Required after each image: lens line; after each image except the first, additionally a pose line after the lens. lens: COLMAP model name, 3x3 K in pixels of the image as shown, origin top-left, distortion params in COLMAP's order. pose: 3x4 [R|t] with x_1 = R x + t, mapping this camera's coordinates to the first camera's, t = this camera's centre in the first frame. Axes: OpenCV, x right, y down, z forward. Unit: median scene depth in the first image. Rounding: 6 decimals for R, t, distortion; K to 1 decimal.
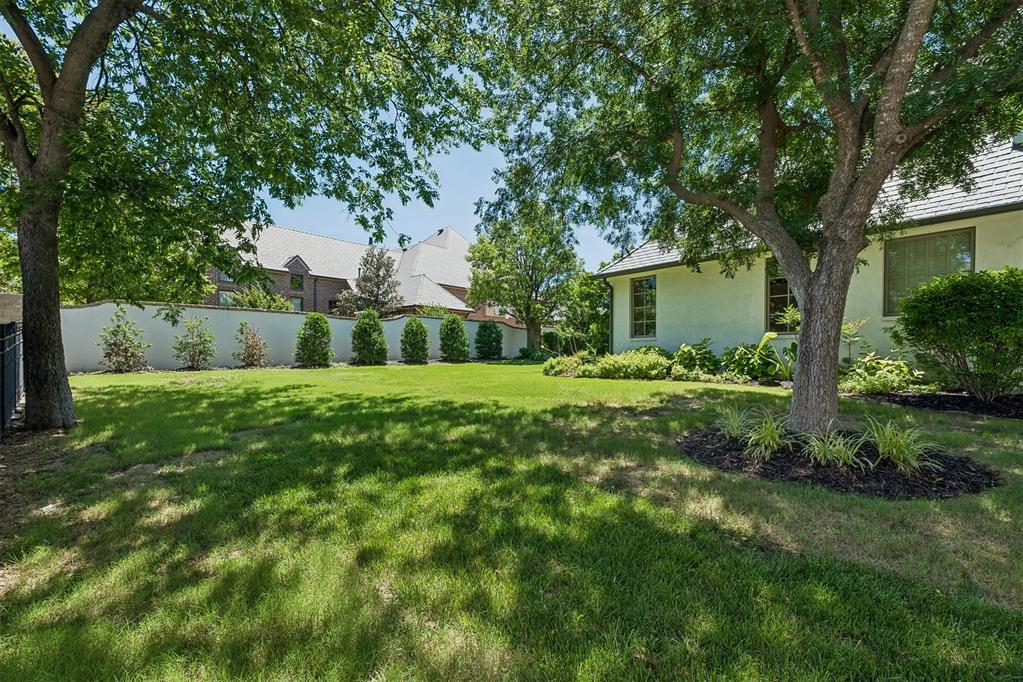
lens RADIAL K [[430.0, 0, 510.4], [0, 430.0, 350.6], [0, 0, 1]] dist [0.000770, 0.000269]
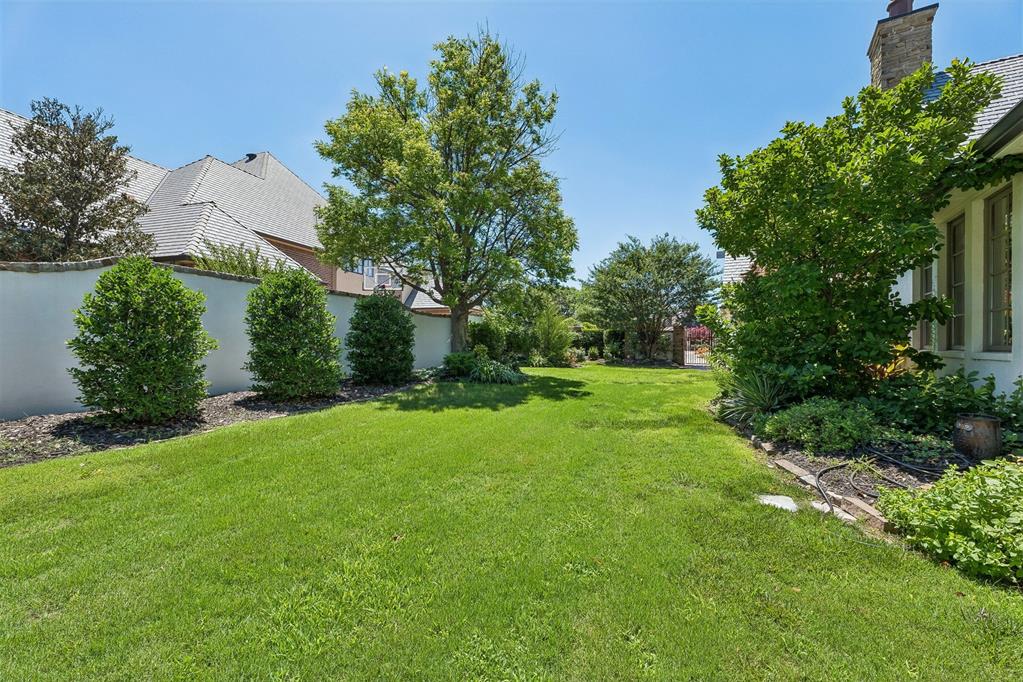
lens RADIAL K [[420.5, 0, 511.5], [0, 420.5, 341.0], [0, 0, 1]] dist [-0.000010, 0.000007]
pose [[0.921424, 0.009832, 0.388433, -0.097683], [-0.009801, 0.999950, -0.002061, -0.023655], [-0.388434, -0.001908, 0.921474, 0.587822]]
